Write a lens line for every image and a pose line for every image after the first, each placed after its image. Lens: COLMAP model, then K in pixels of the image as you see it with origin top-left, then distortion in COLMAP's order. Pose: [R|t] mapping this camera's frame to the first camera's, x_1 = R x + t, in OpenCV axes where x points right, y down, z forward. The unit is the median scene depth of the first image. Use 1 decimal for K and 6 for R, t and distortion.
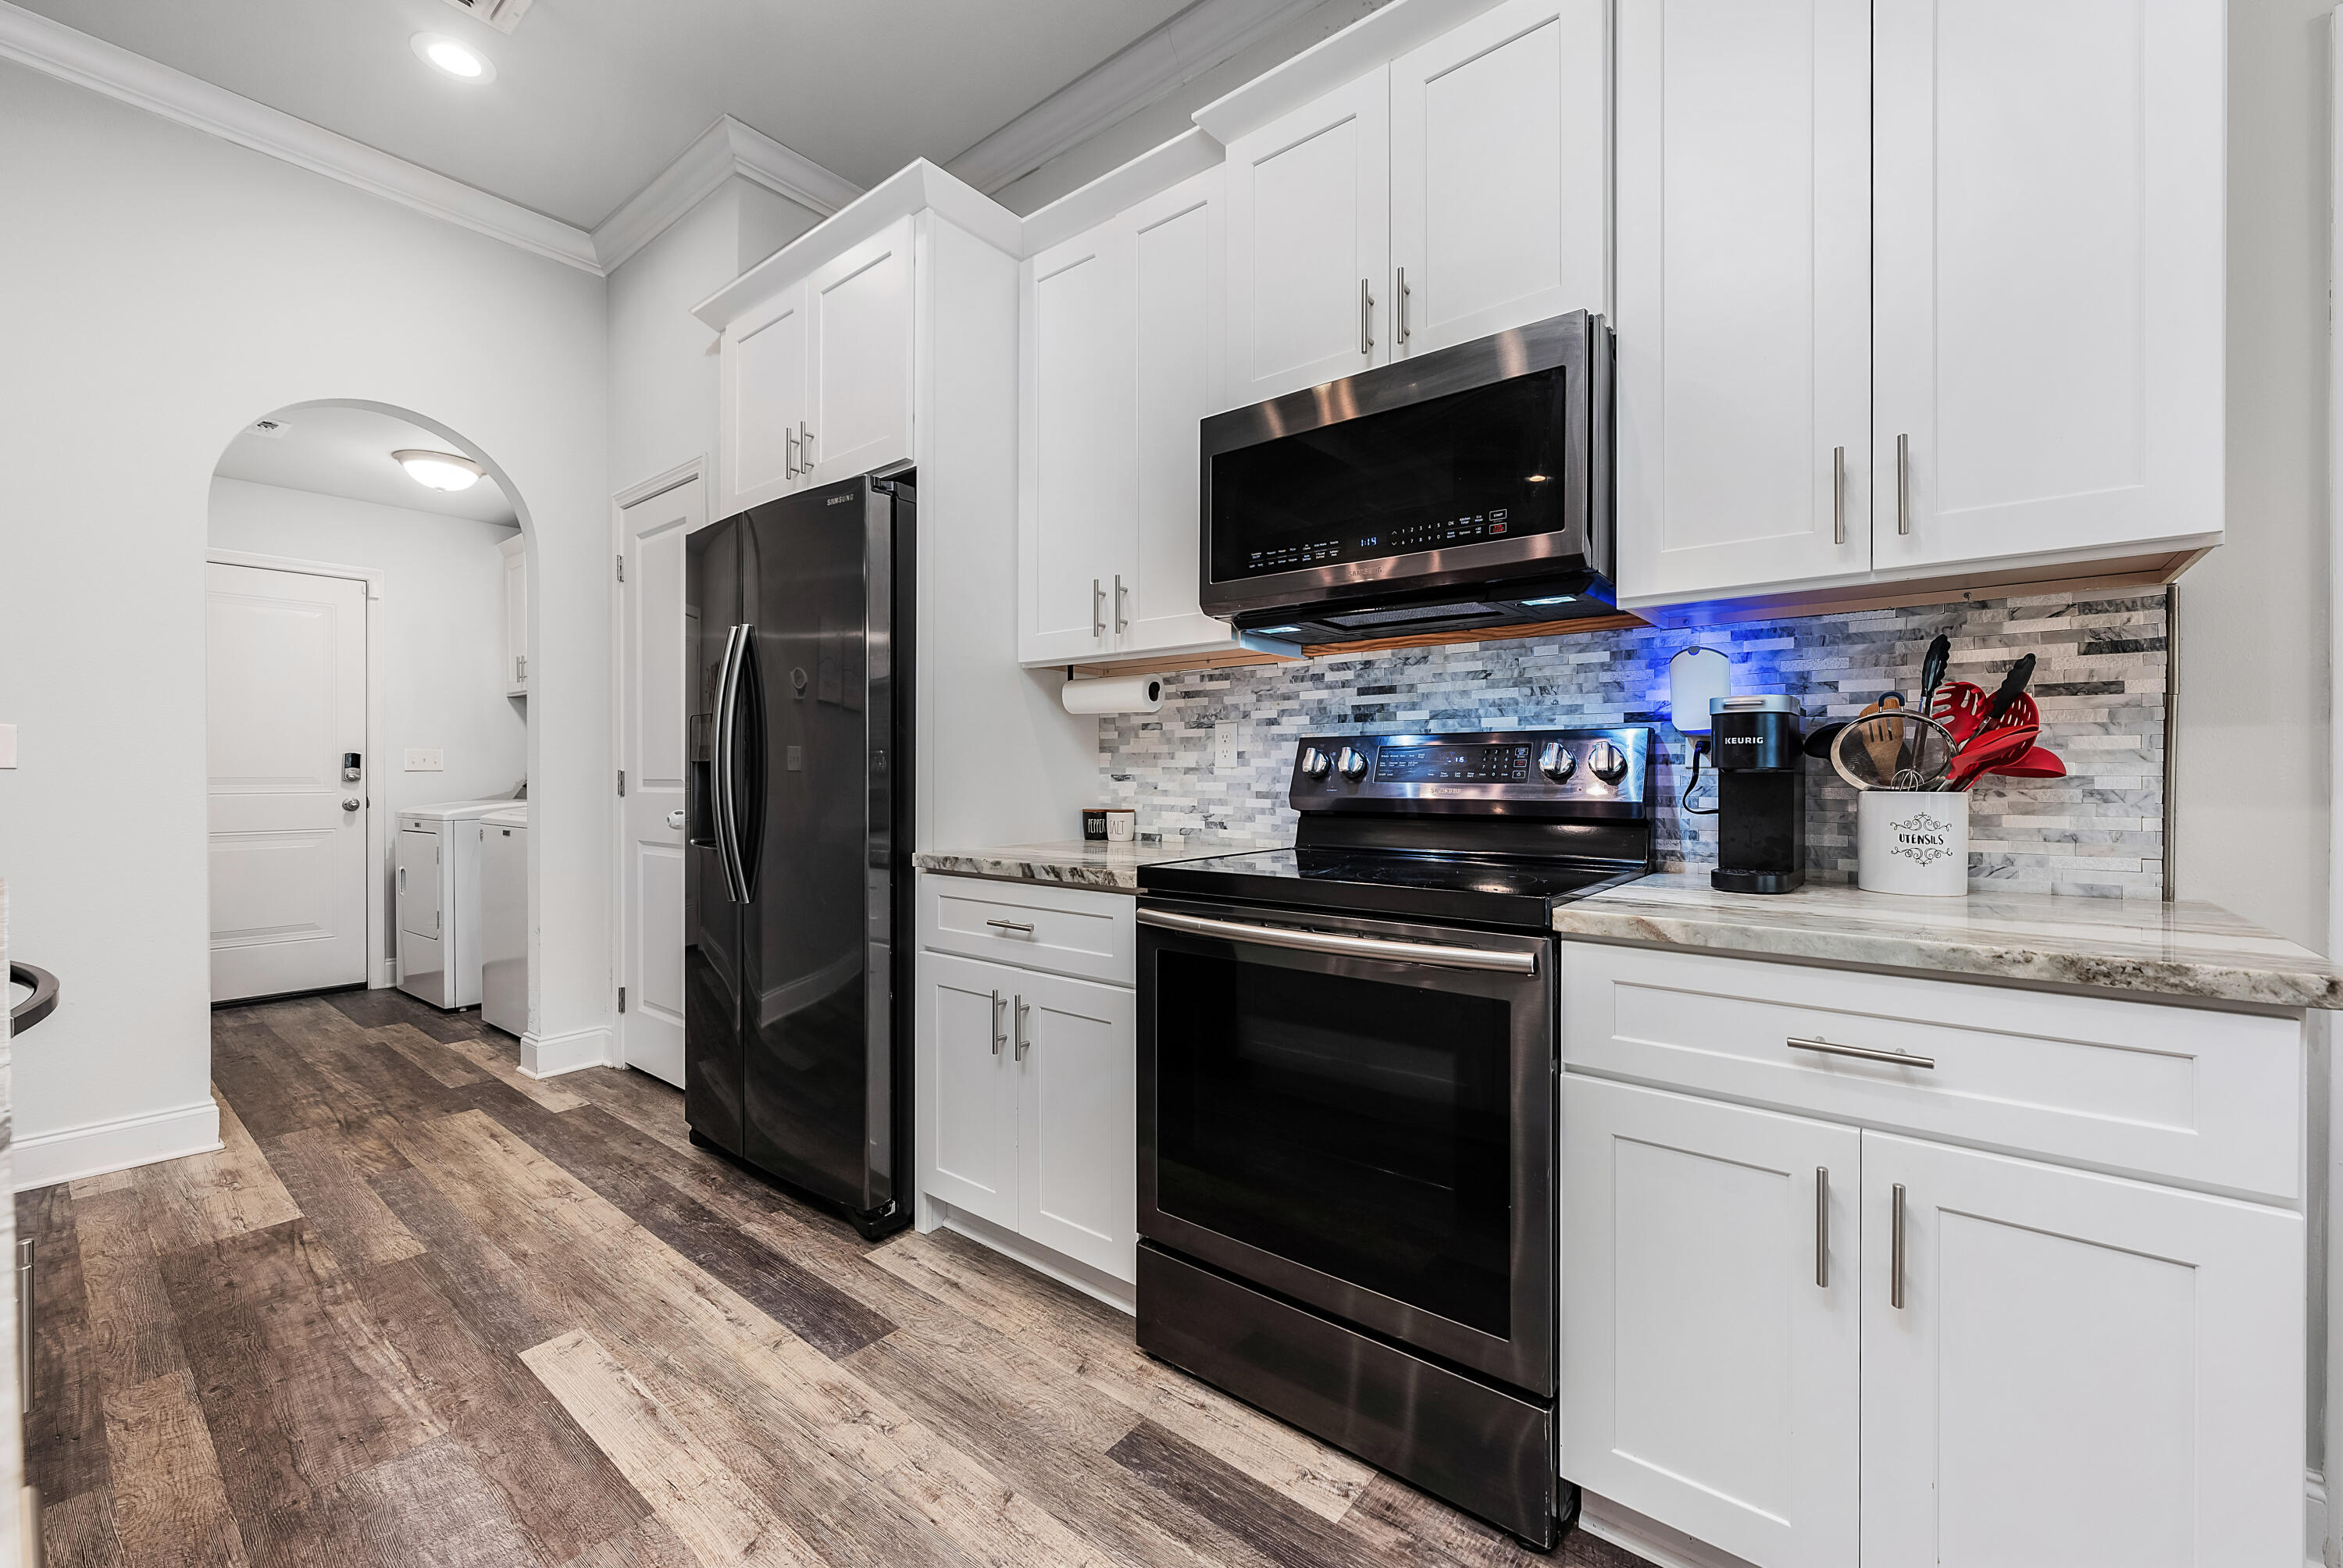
lens RADIAL K [[942.2, 0, 1177.0], [0, 942.2, 773.9], [0, 0, 1]] dist [-0.000812, 0.000141]
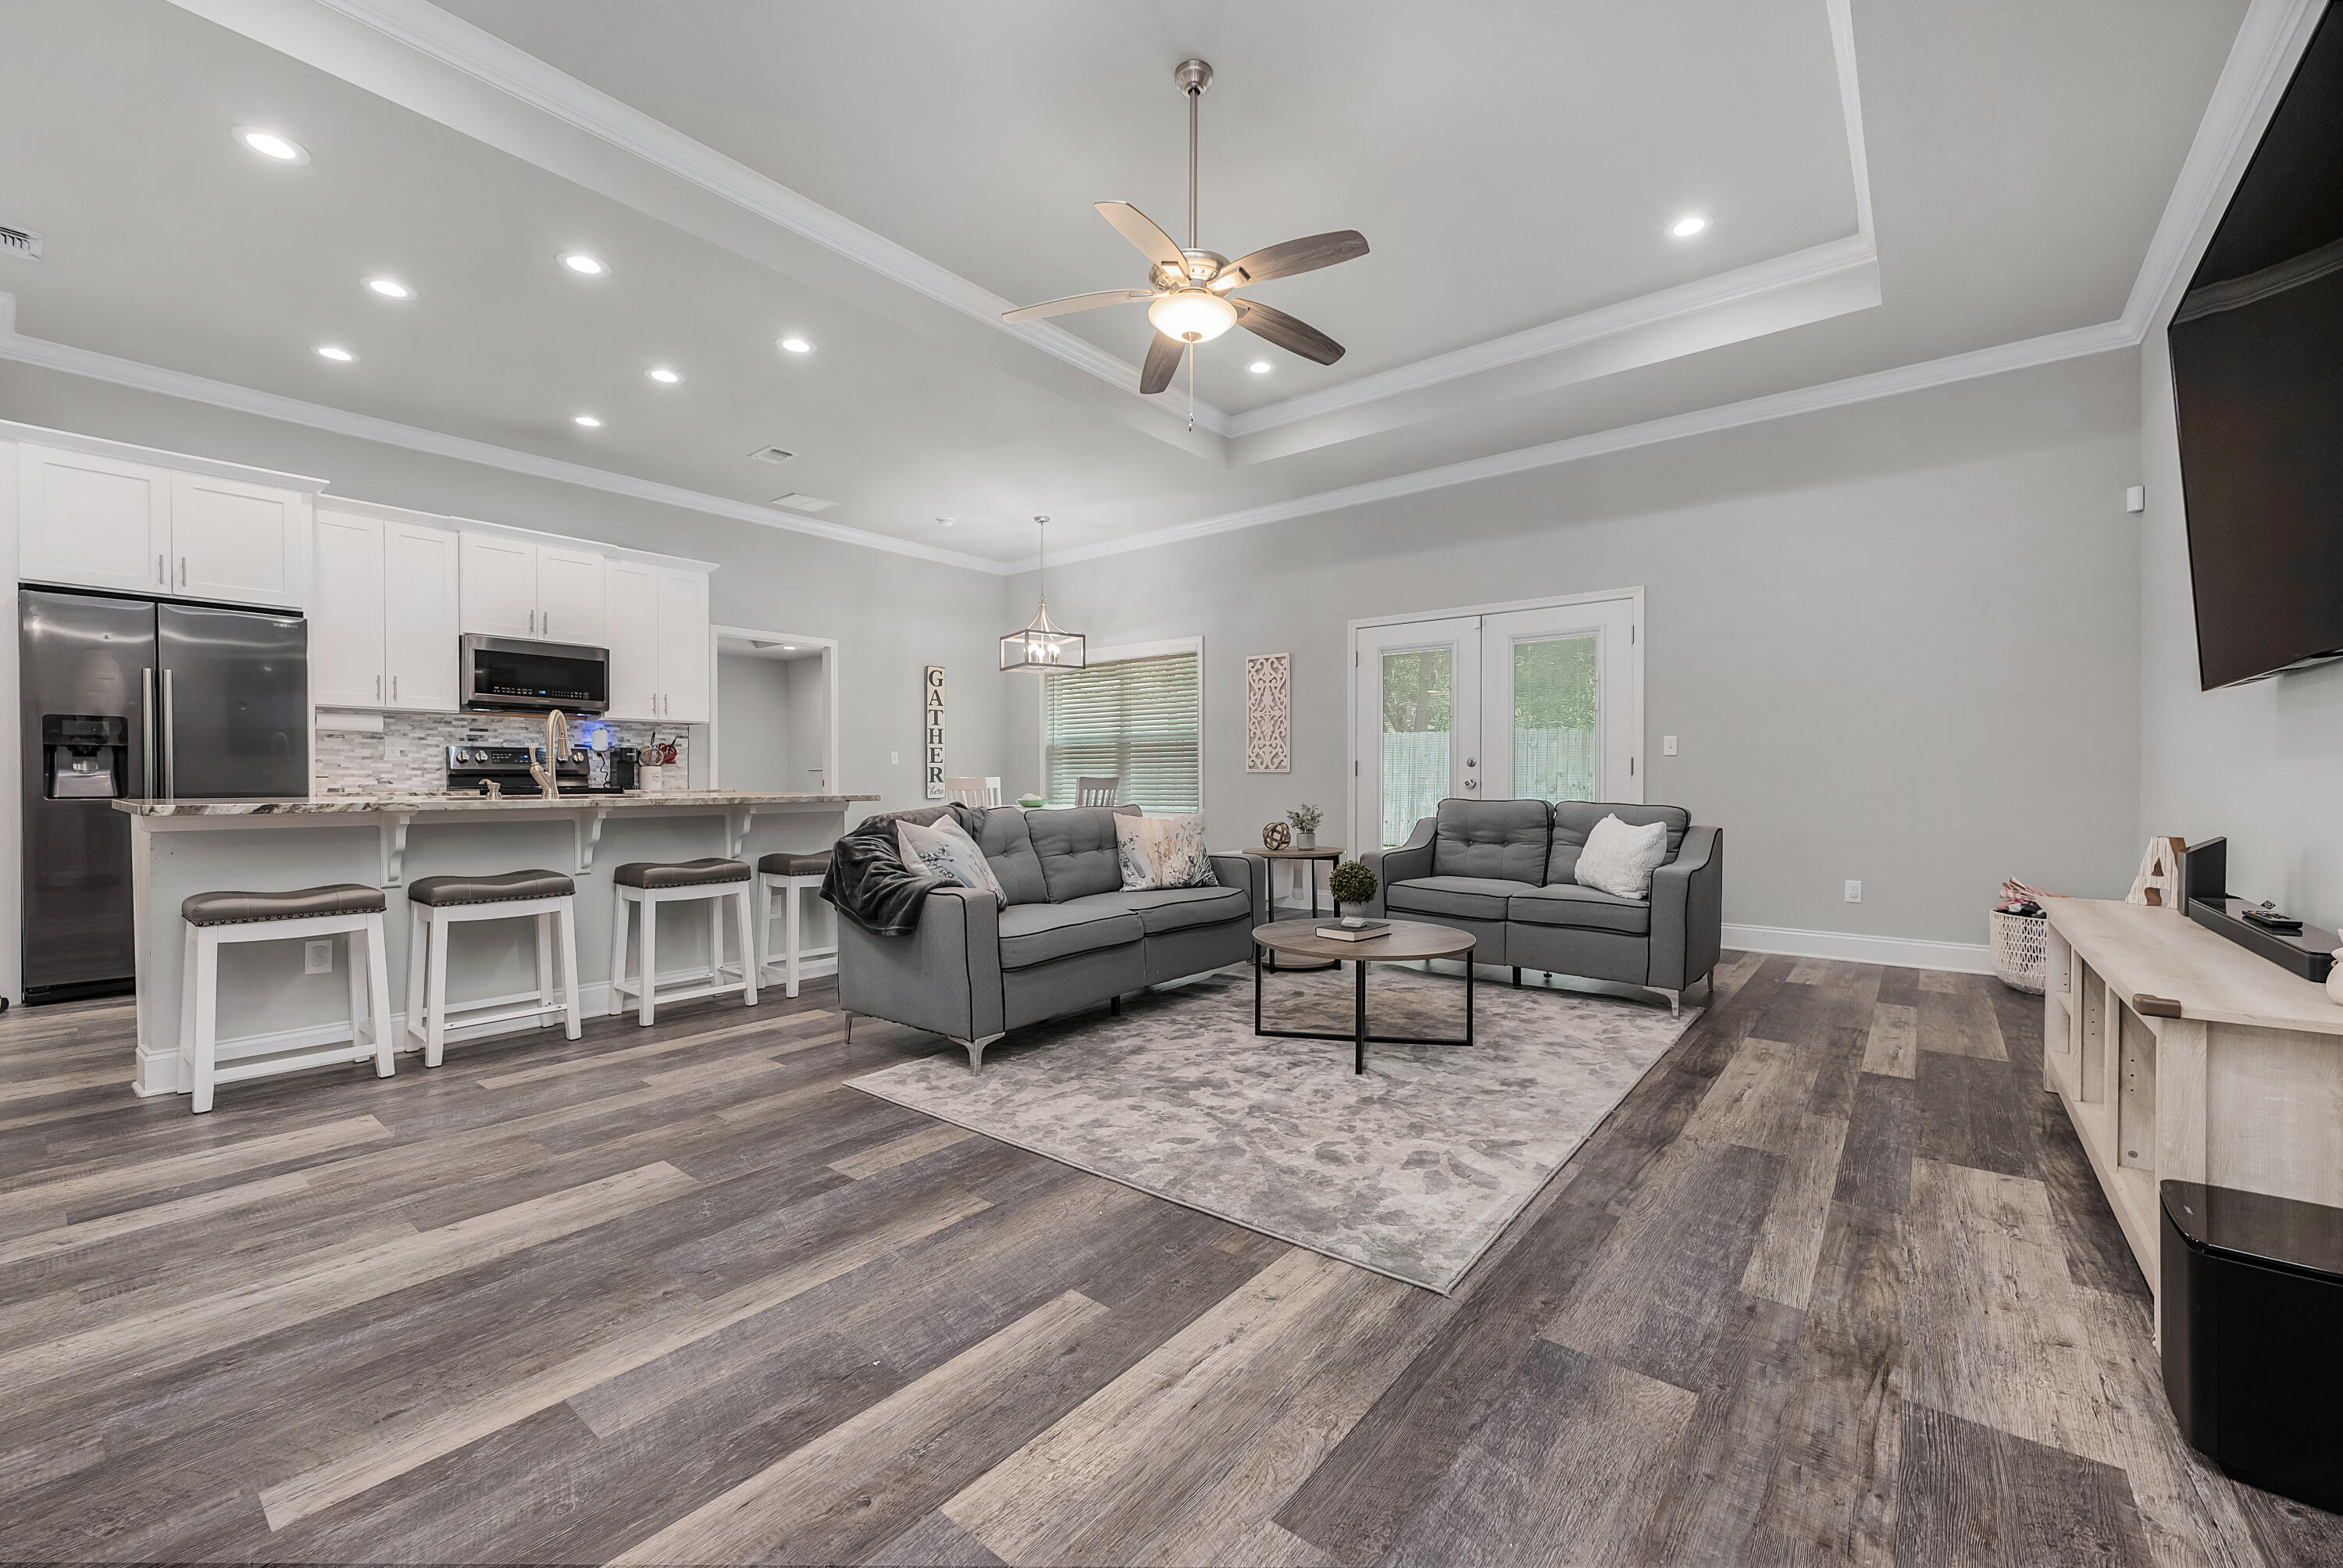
lens RADIAL K [[939.2, 0, 1175.6], [0, 939.2, 788.7], [0, 0, 1]] dist [-0.000257, 0.000113]
pose [[-0.003724, -0.010247, 0.999941, -2.696799], [0.000762, 0.999947, 0.010250, 0.058363], [-0.999993, 0.000800, -0.003716, -1.071960]]
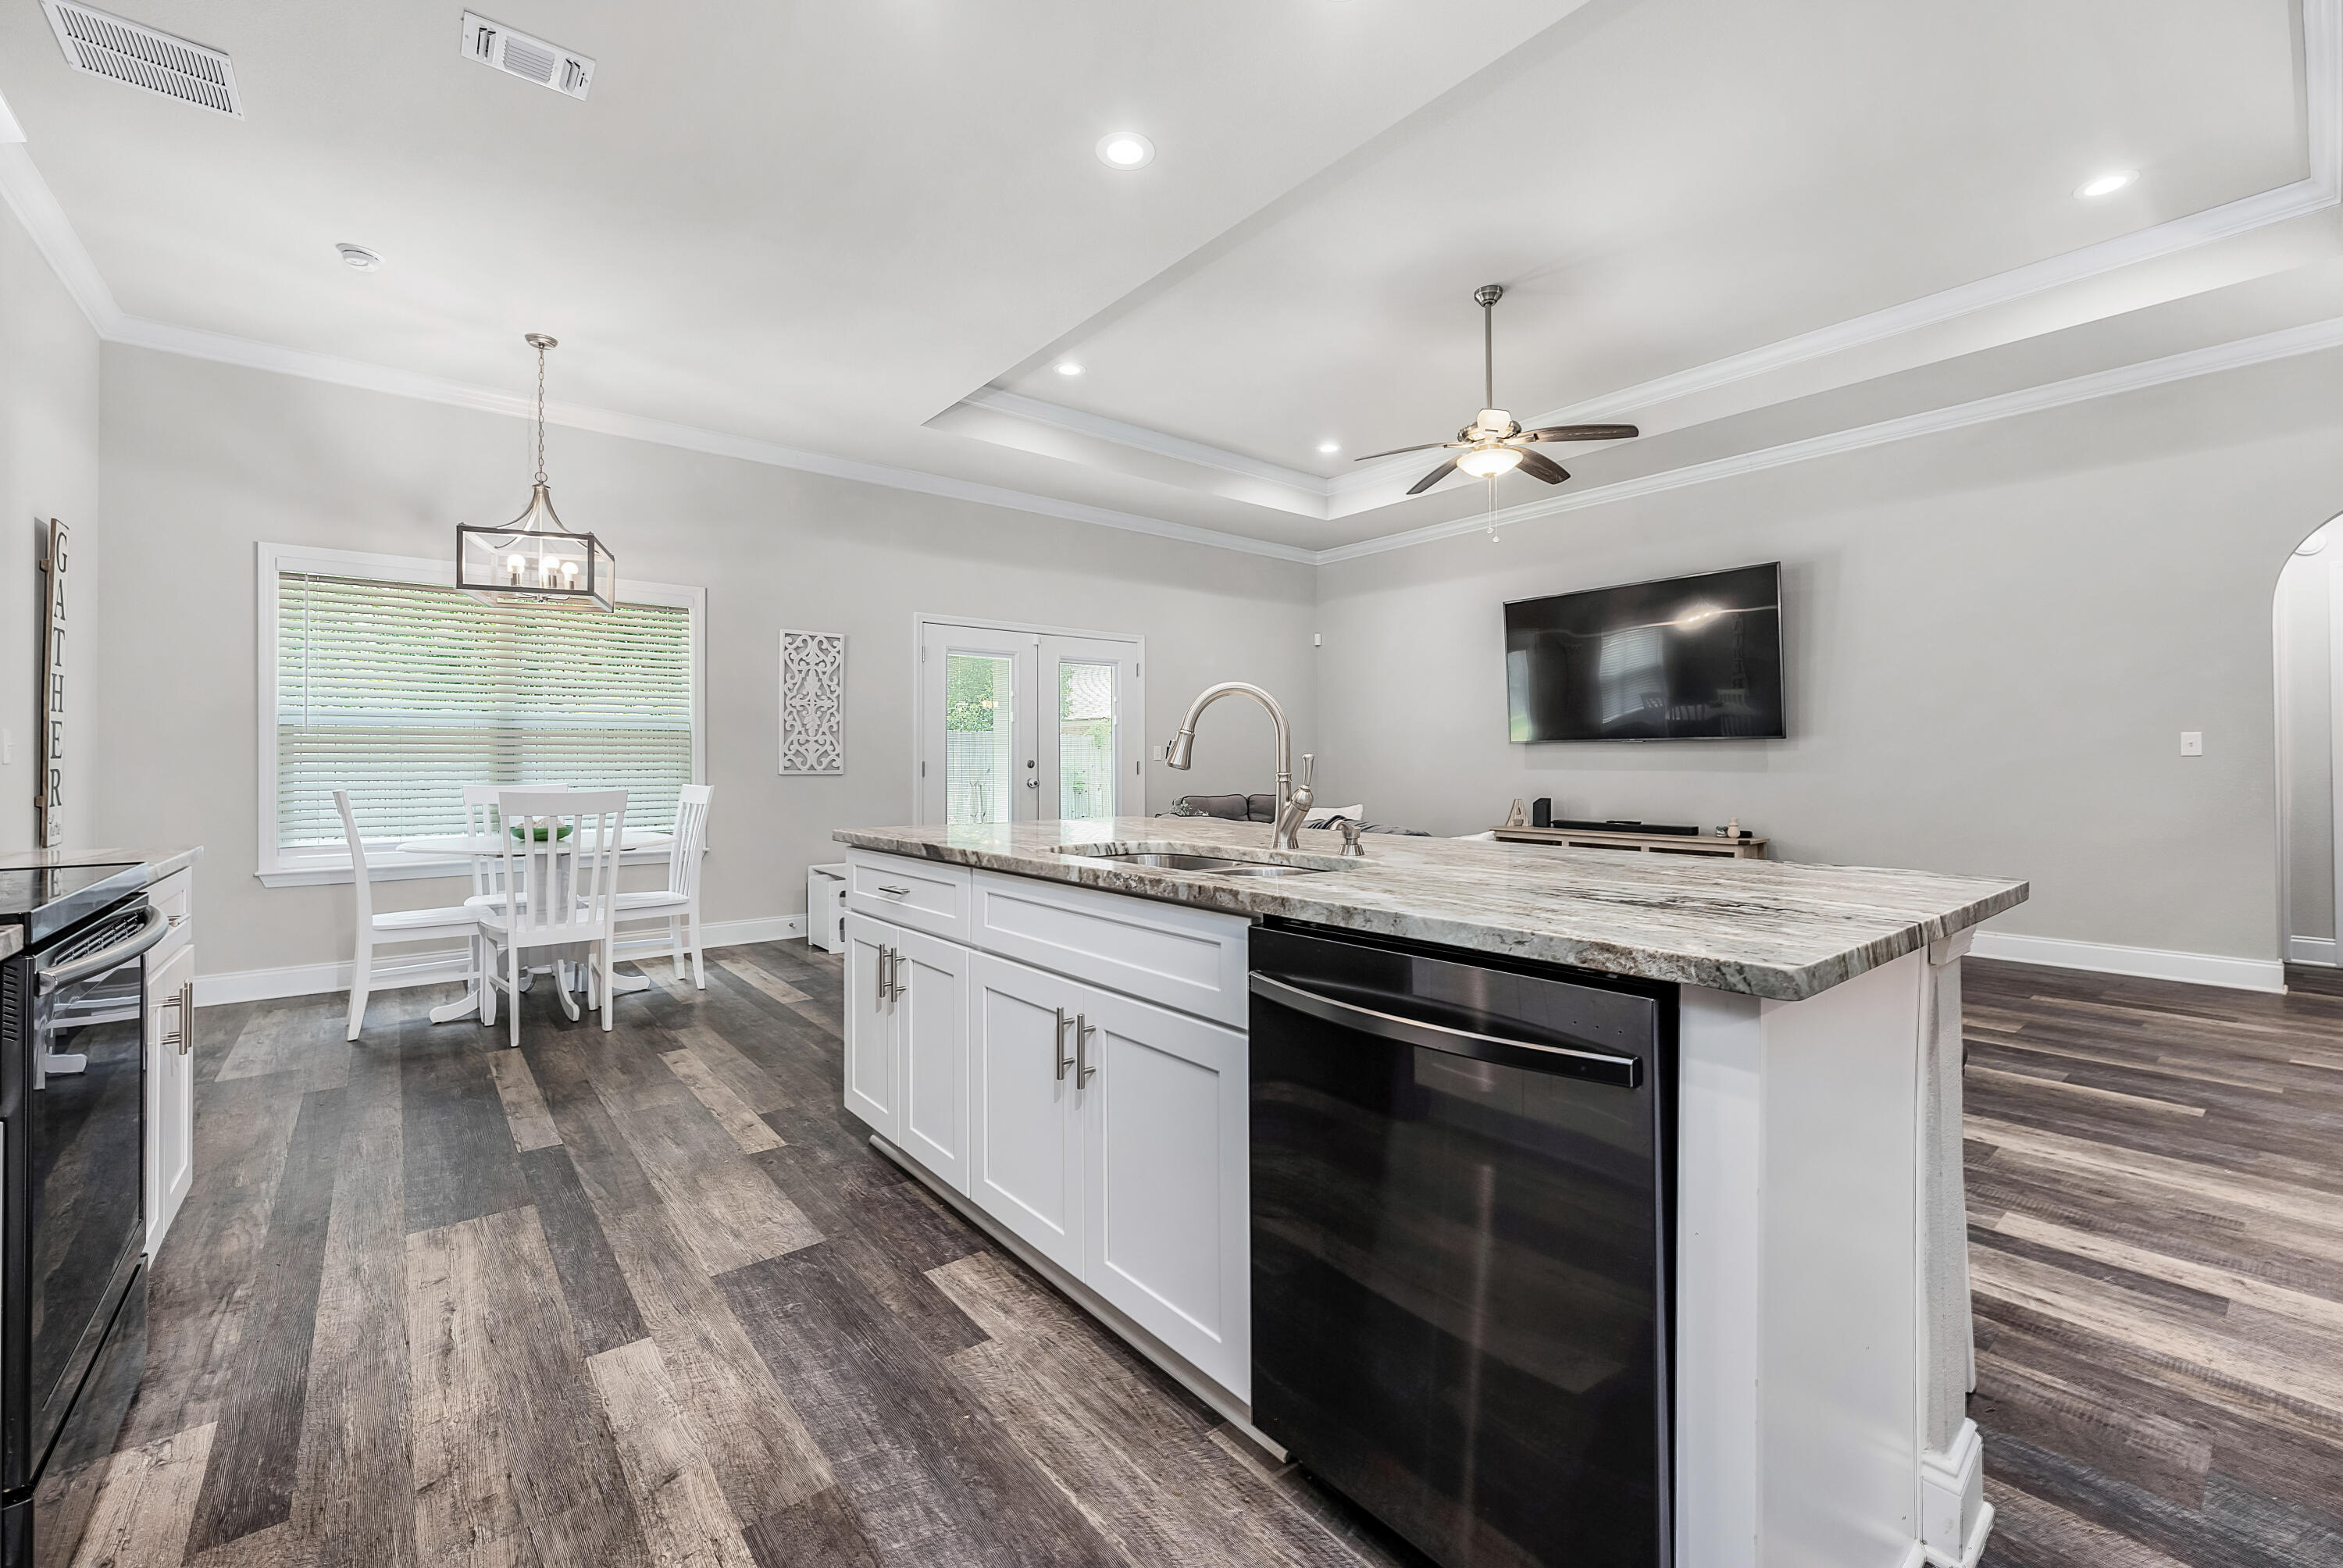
lens RADIAL K [[961.1, 0, 1179.0], [0, 961.1, 756.7], [0, 0, 1]] dist [-0.000050, -0.000283]
pose [[-0.979296, 0.004805, 0.202376, -0.830508], [0.003747, 0.999977, -0.005607, -0.001861], [-0.202398, -0.004733, -0.979292, 1.303122]]
